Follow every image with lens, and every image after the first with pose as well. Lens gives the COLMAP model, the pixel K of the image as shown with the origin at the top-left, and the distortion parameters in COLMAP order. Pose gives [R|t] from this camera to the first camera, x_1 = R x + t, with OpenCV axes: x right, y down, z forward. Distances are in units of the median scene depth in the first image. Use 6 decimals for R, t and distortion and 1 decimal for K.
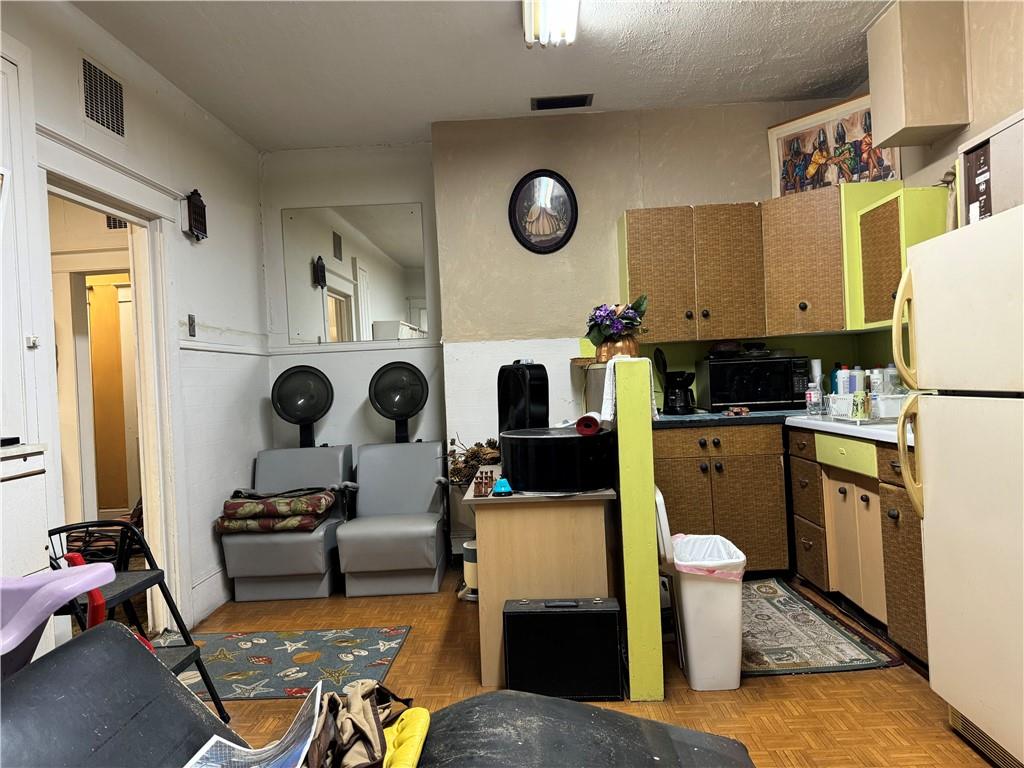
lens RADIAL K [[723.5, 0, 512.0], [0, 723.5, 384.0], [0, 0, 1]] dist [0.031978, -0.062685]
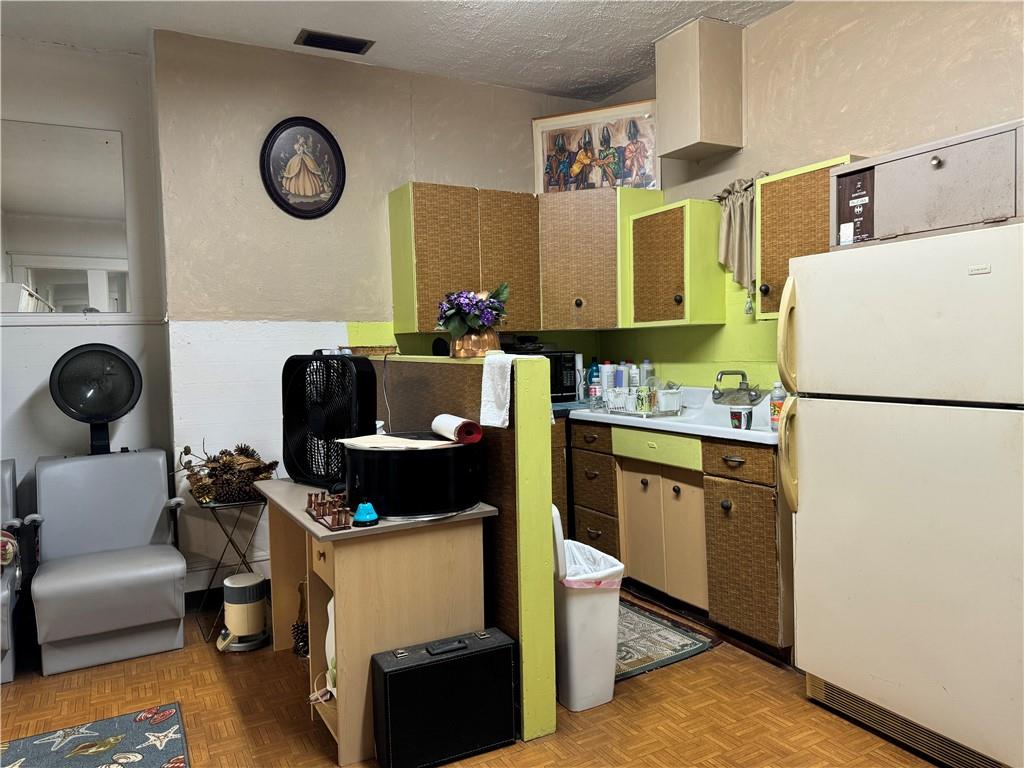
lens RADIAL K [[720.6, 0, 512.0], [0, 720.6, 384.0], [0, 0, 1]] dist [0.070200, -0.126686]
pose [[0.857658, -0.002753, 0.514213, -0.211199], [-0.011171, 0.999650, 0.023985, -0.015505], [-0.514099, -0.026315, 0.857327, 0.177921]]
